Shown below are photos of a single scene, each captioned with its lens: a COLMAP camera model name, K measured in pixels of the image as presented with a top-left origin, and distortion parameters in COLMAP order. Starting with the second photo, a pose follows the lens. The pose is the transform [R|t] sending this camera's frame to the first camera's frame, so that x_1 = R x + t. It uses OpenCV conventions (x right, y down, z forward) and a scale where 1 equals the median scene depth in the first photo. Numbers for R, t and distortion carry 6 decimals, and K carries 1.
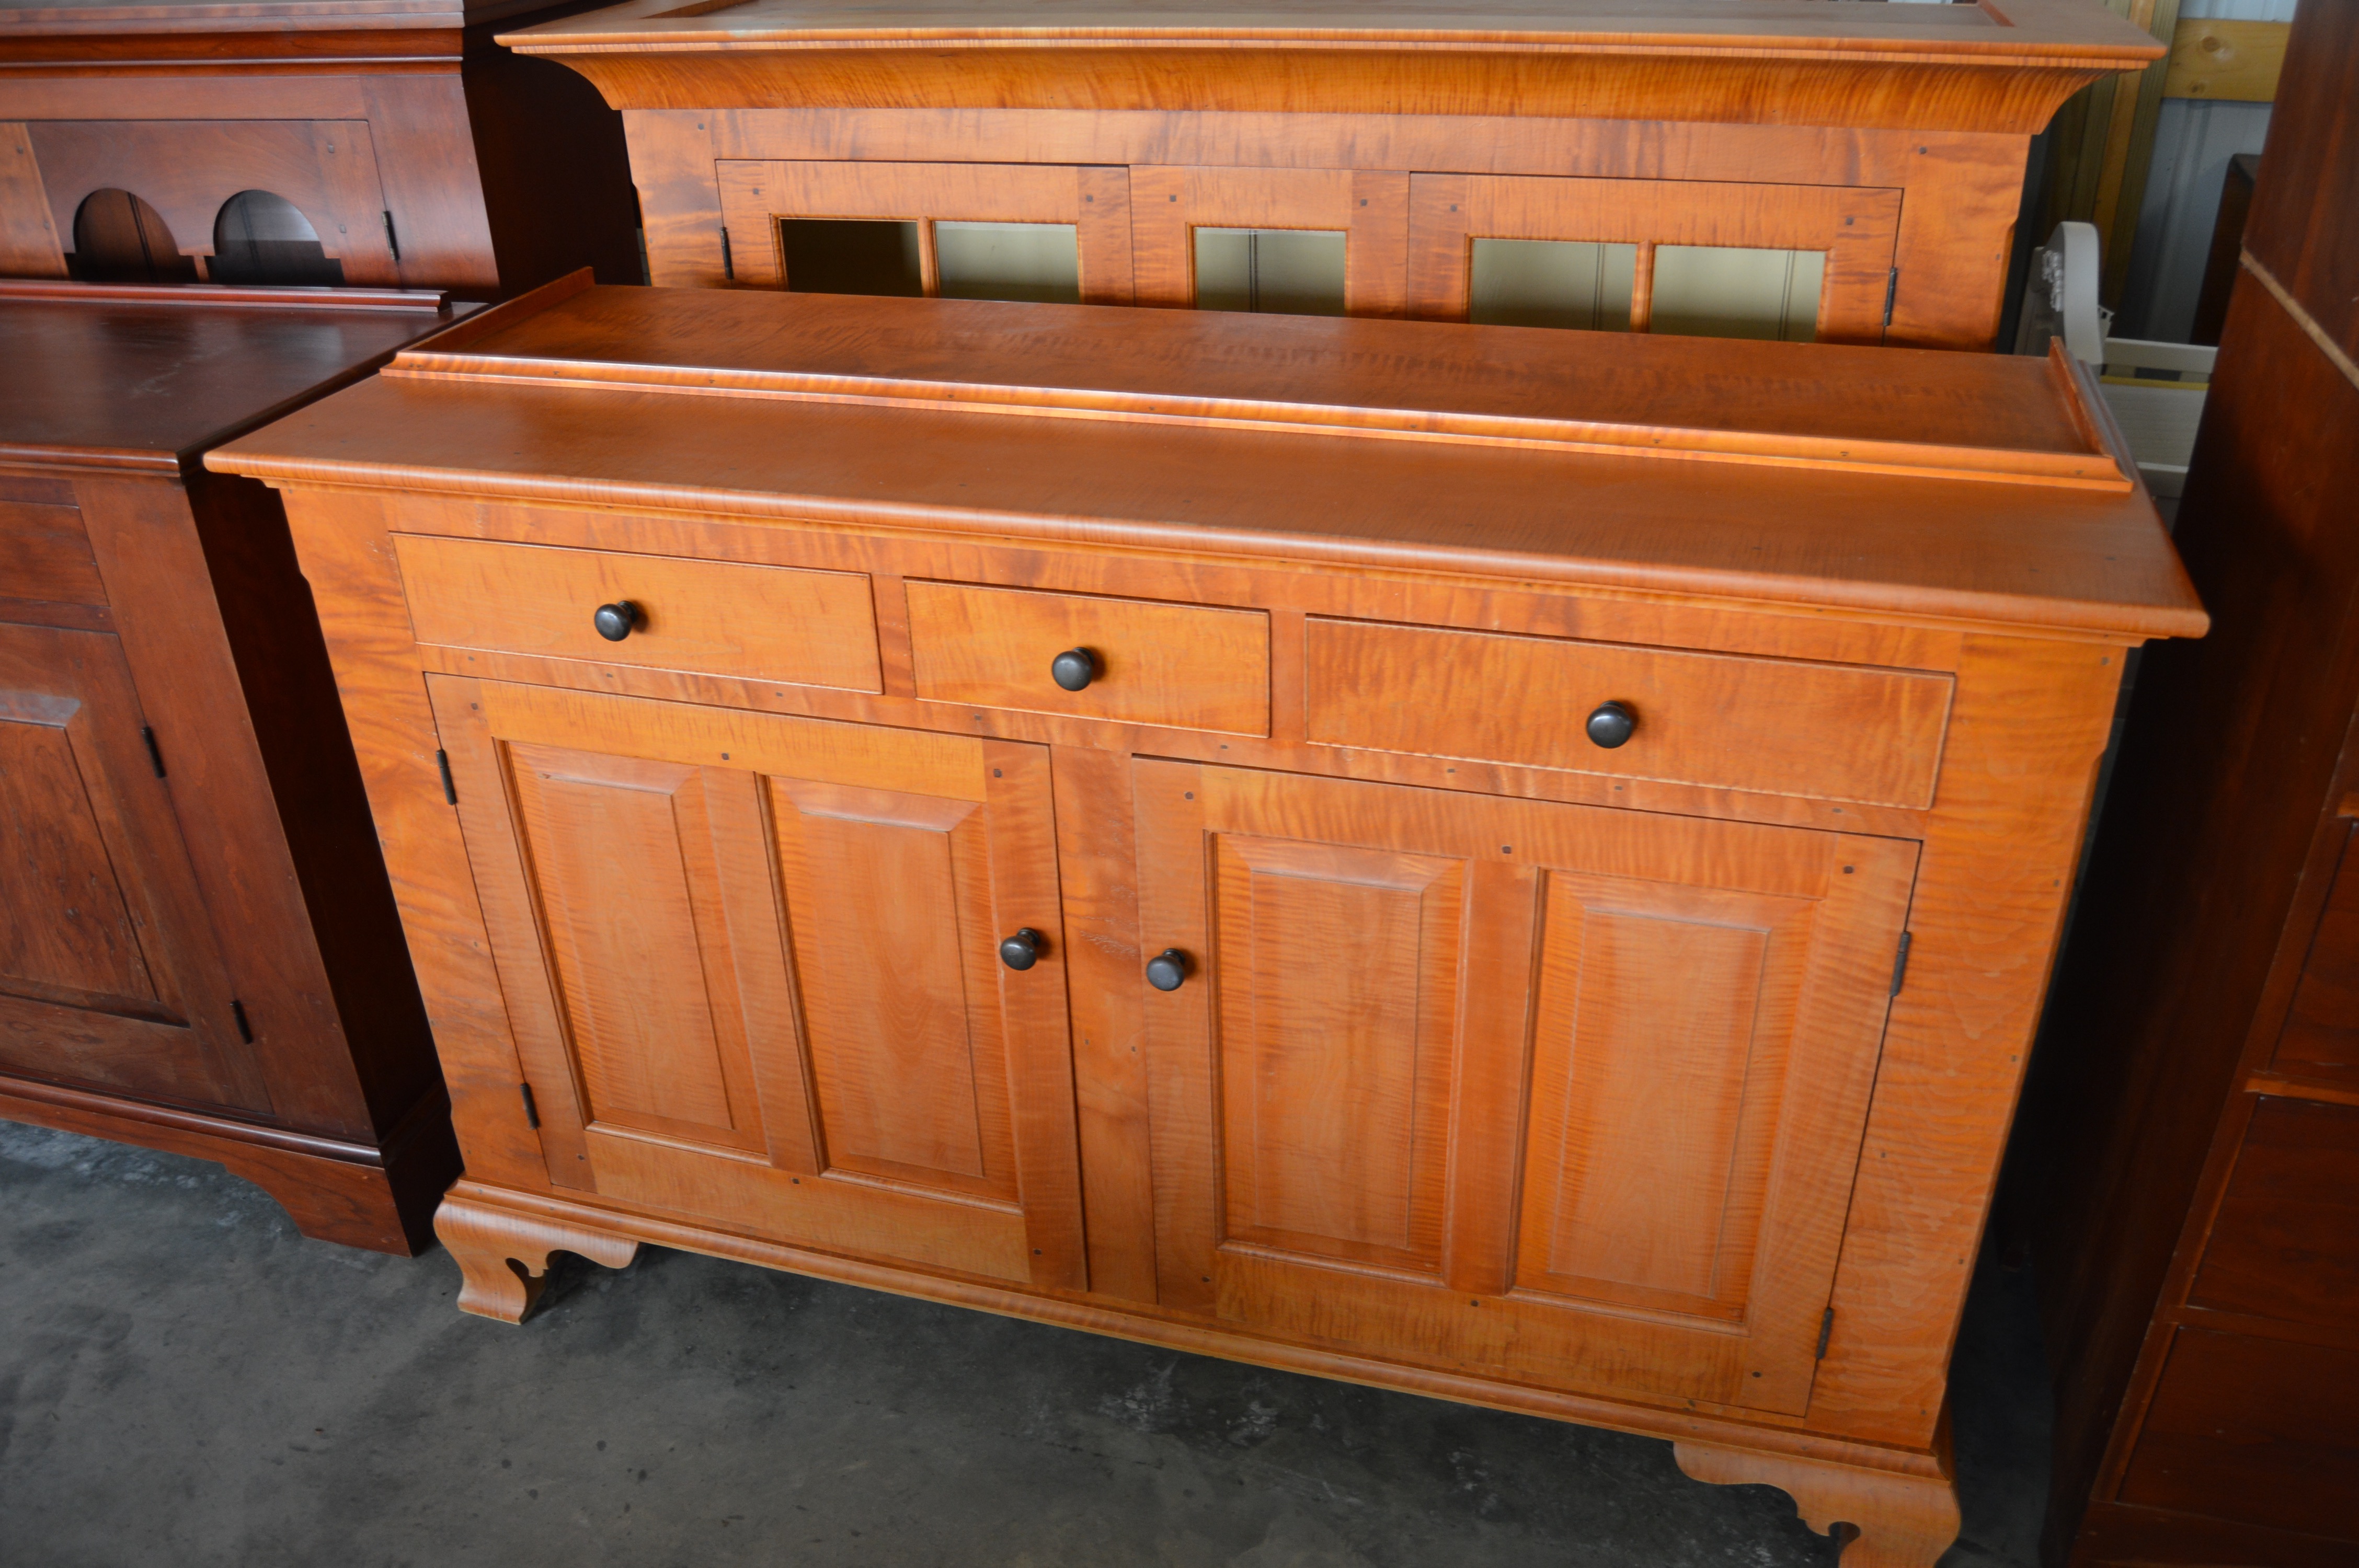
lens RADIAL K [[1865.0, 0, 1179.5], [0, 1865.0, 784.0], [0, 0, 1]] dist [-0.081567, 0.008825]
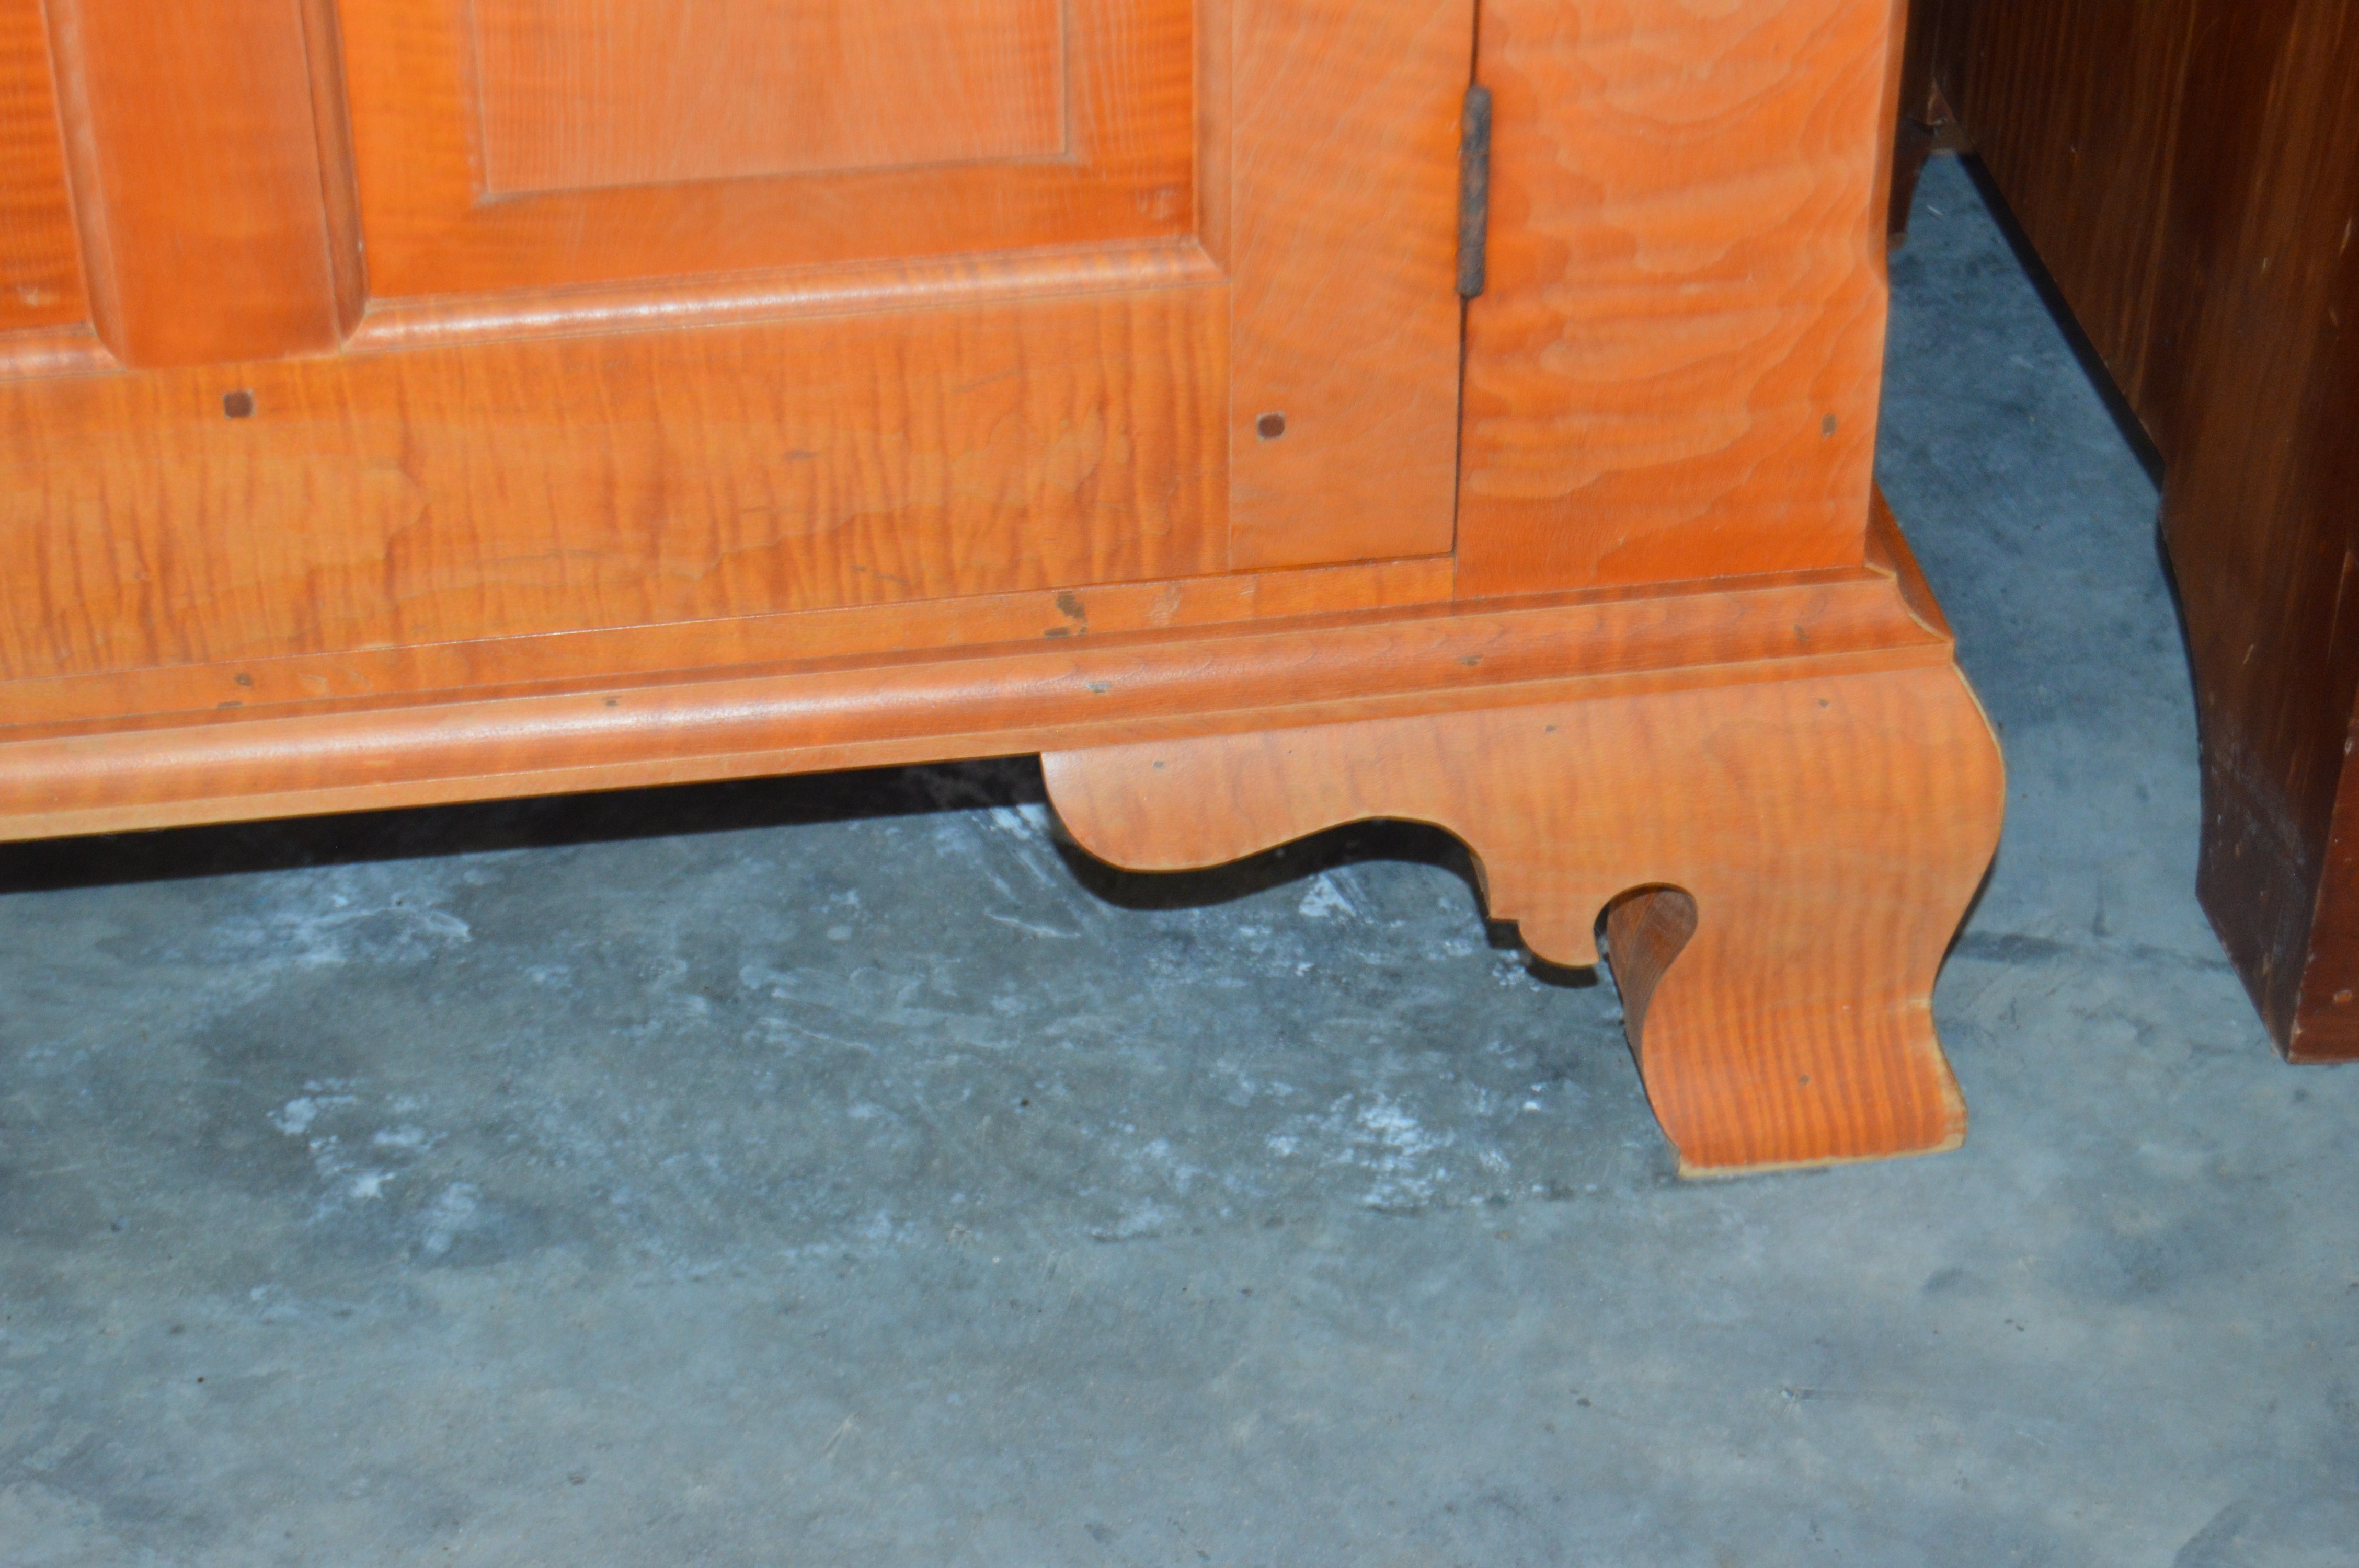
lens RADIAL K [[5039.7, 0, 1179.5], [0, 5039.7, 784.0], [0, 0, 1]] dist [-0.032555, -0.066253]
pose [[0.909514, -0.224140, 0.350065, 0.017310], [0.177462, 0.970935, 0.160602, 0.242754], [-0.375888, -0.083947, 0.922855, 0.278255]]
